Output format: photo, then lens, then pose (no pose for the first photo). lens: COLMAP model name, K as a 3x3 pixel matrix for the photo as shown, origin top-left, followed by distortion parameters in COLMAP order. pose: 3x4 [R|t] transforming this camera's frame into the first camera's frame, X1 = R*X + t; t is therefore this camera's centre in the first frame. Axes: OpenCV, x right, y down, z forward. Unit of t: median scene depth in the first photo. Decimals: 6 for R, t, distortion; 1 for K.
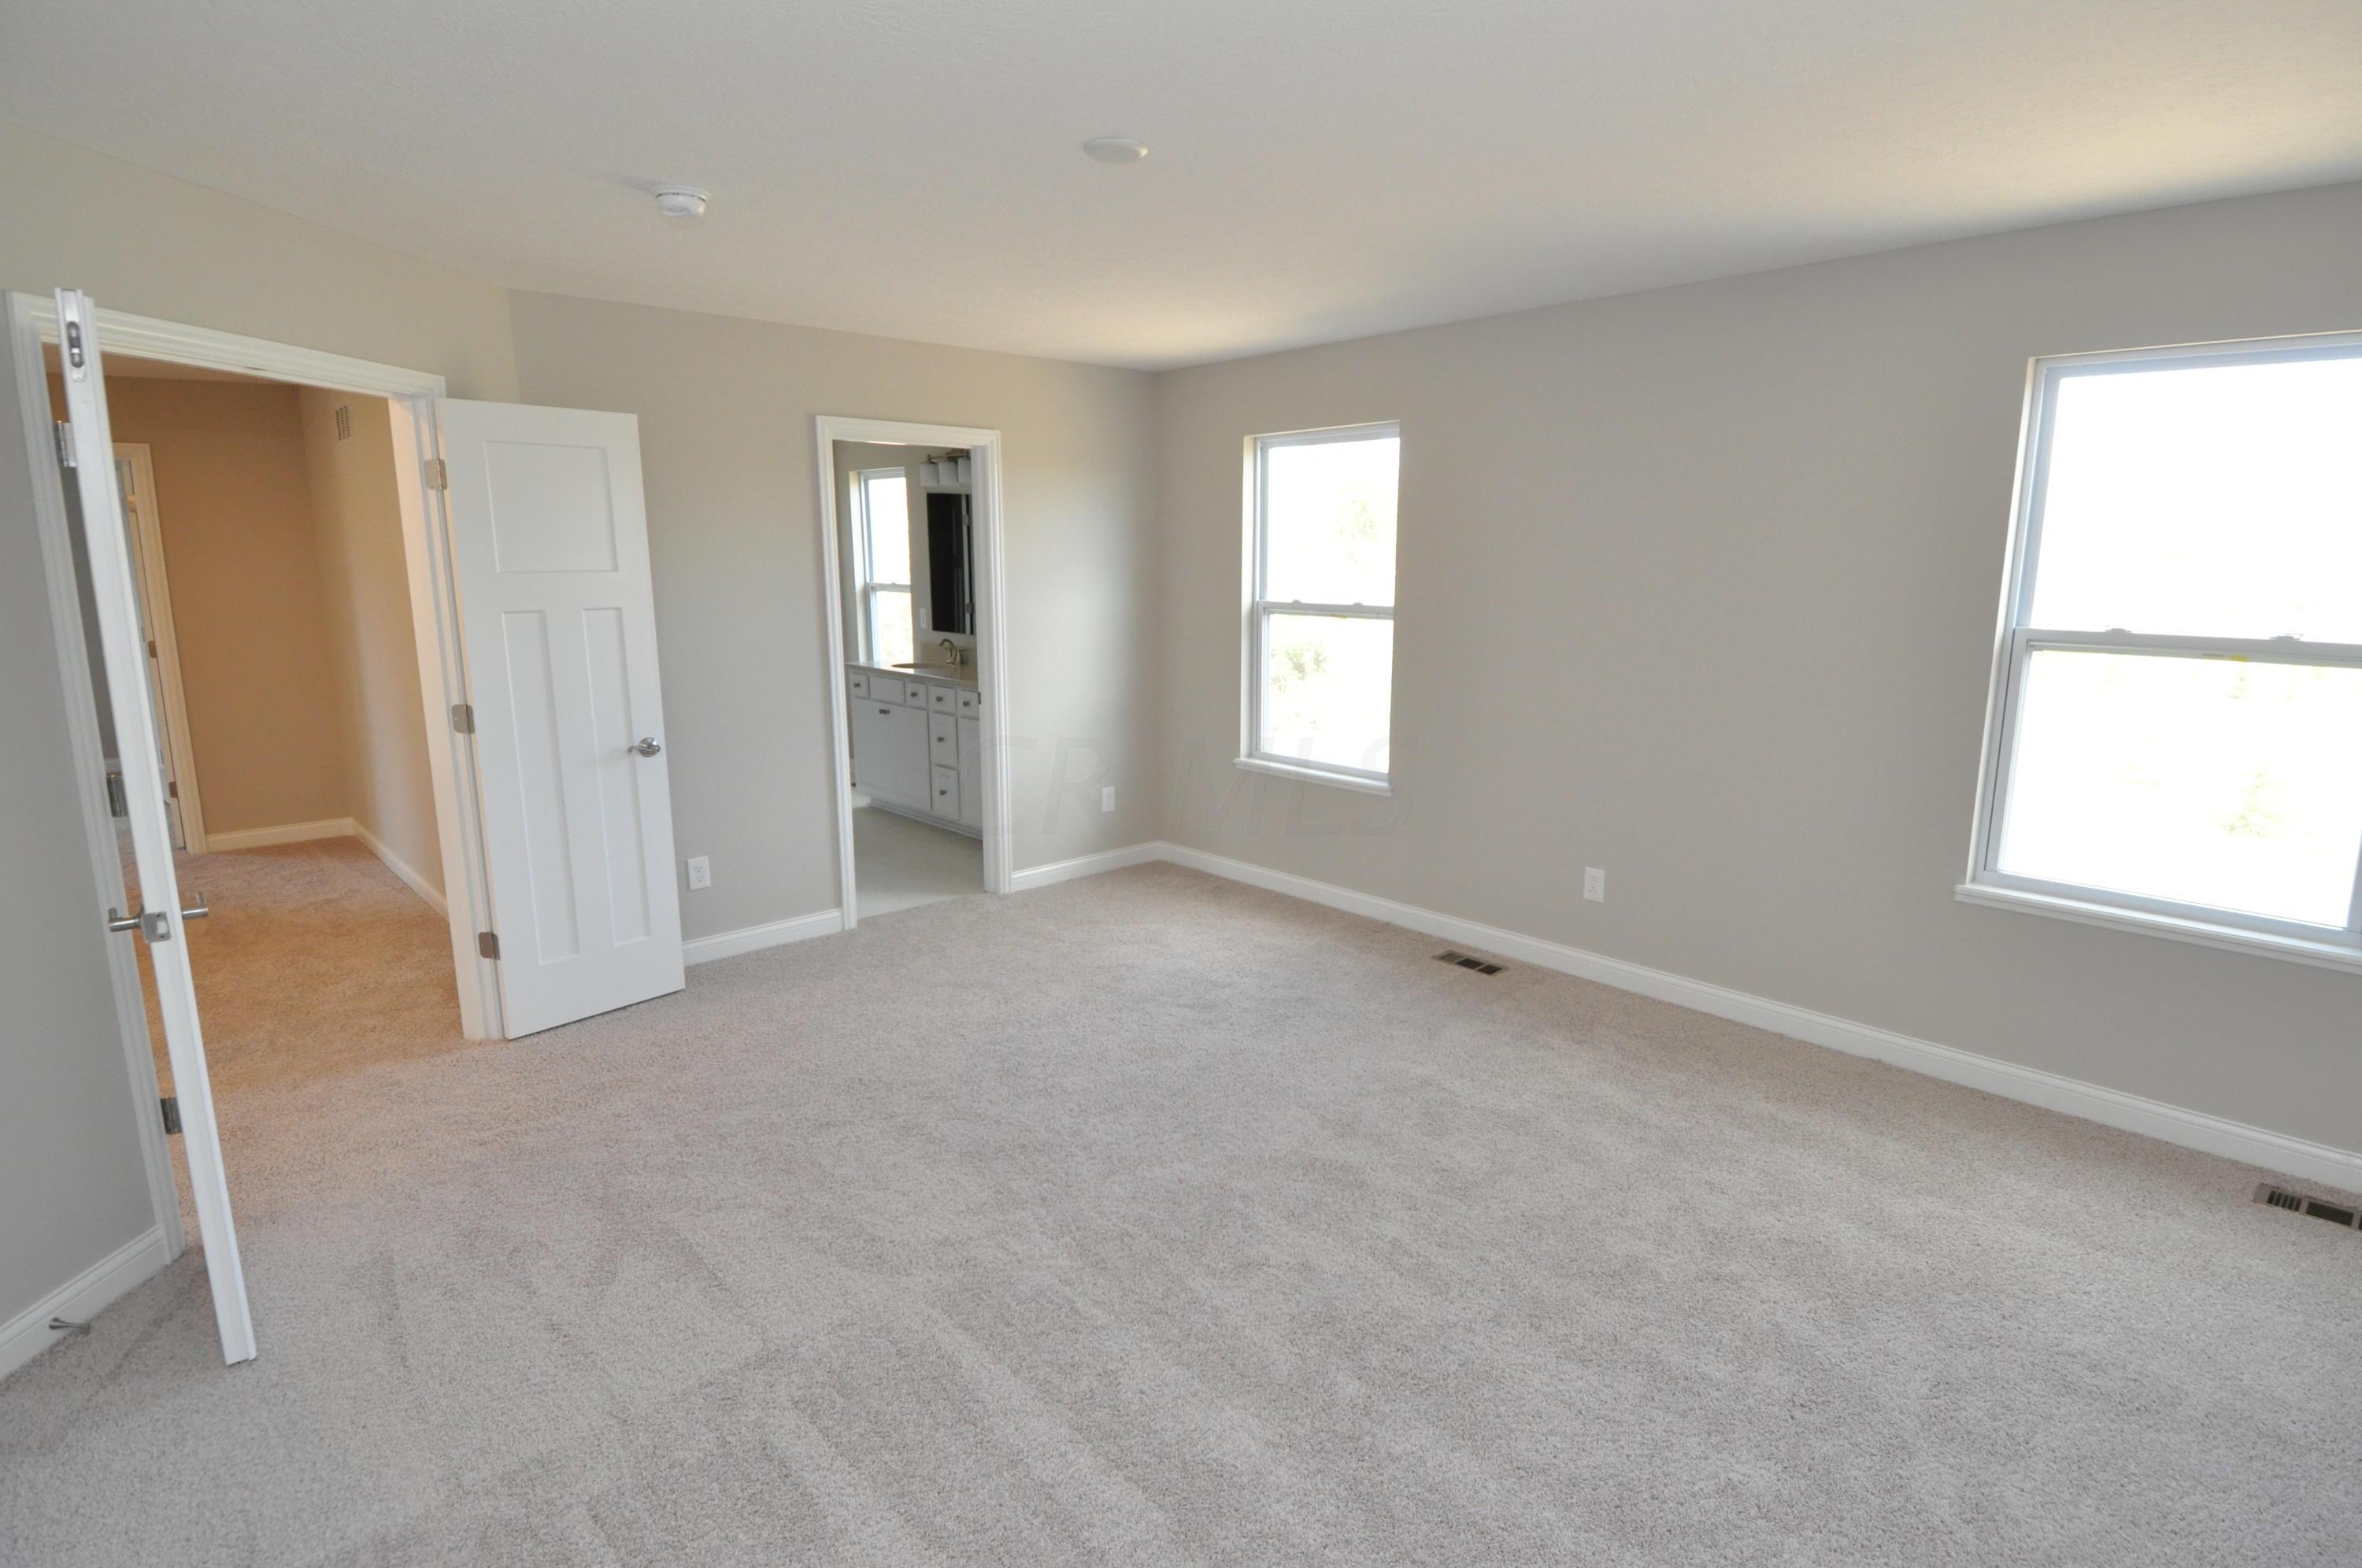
lens RADIAL K [[1223.6, 0, 1194.9], [0, 1223.6, 773.7], [0, 0, 1]] dist [0.042332, -0.045620]
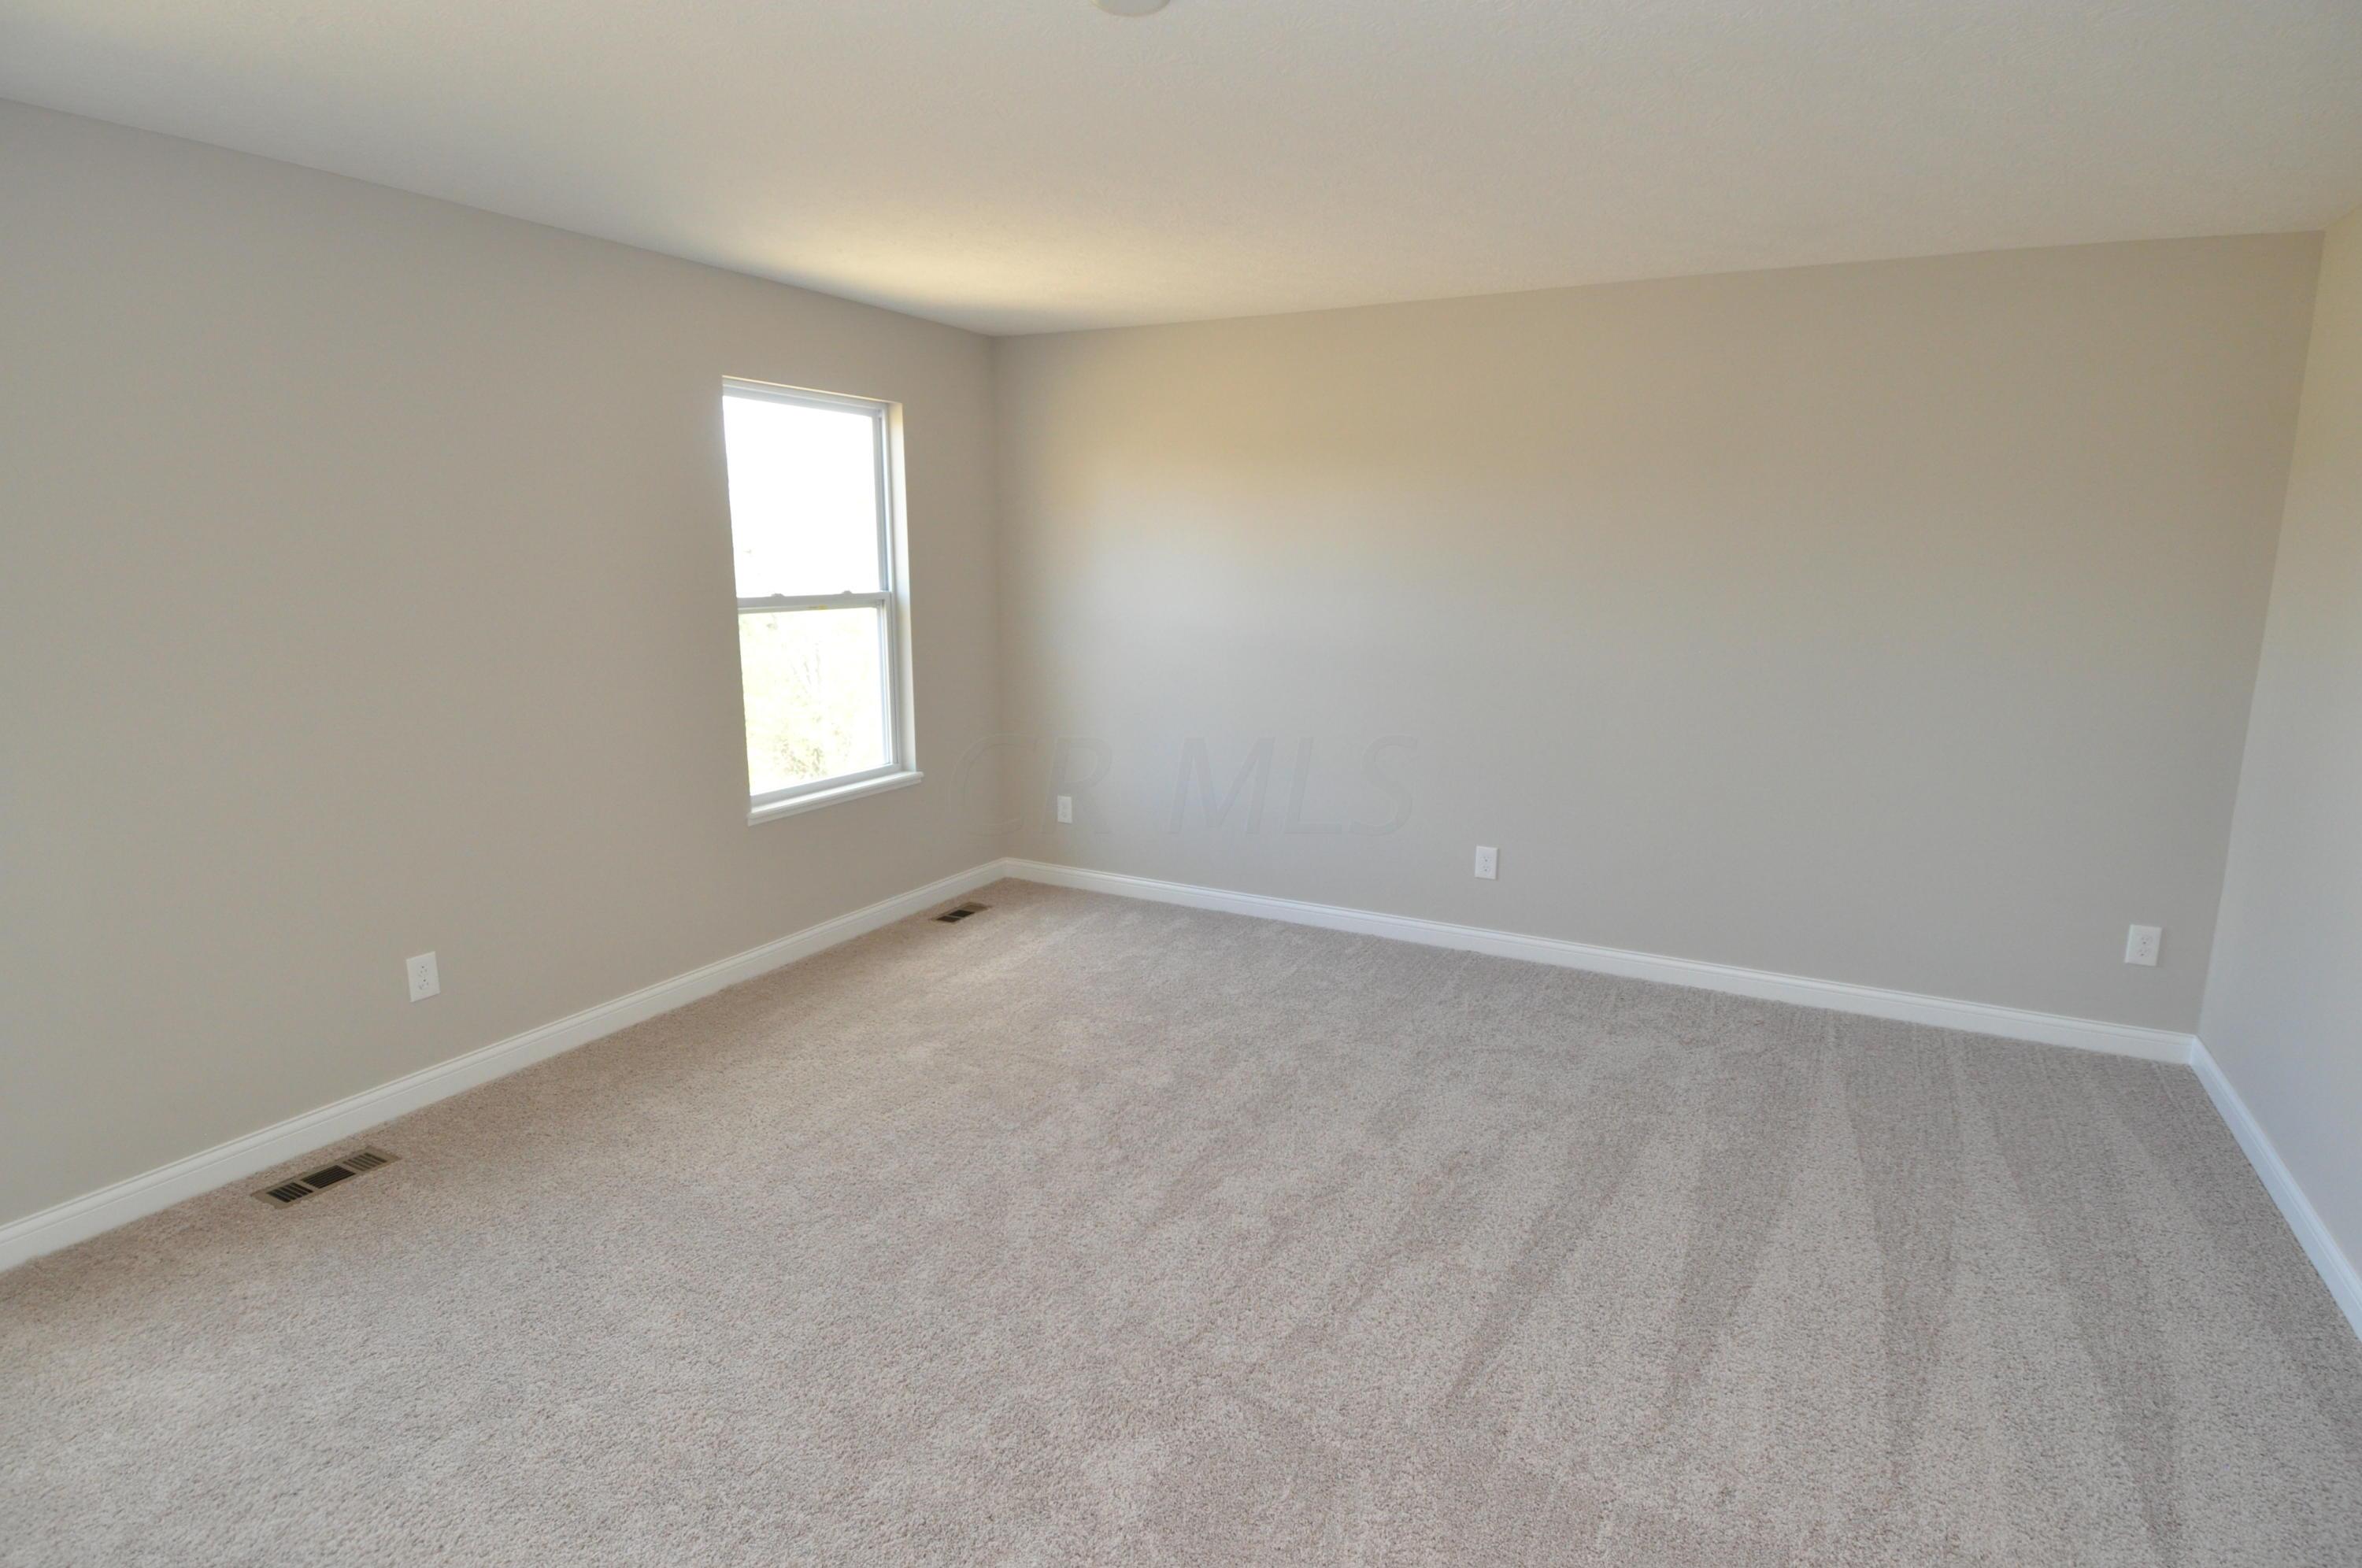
lens RADIAL K [[1223.6, 0, 1201.5], [0, 1223.6, 762.0], [0, 0, 1]] dist [0.042332, -0.045620]
pose [[-0.327844, -0.163455, 0.930484, -0.531147], [0.172916, 0.957899, 0.229195, -0.133283], [-0.928773, 0.236035, -0.285777, 0.736967]]
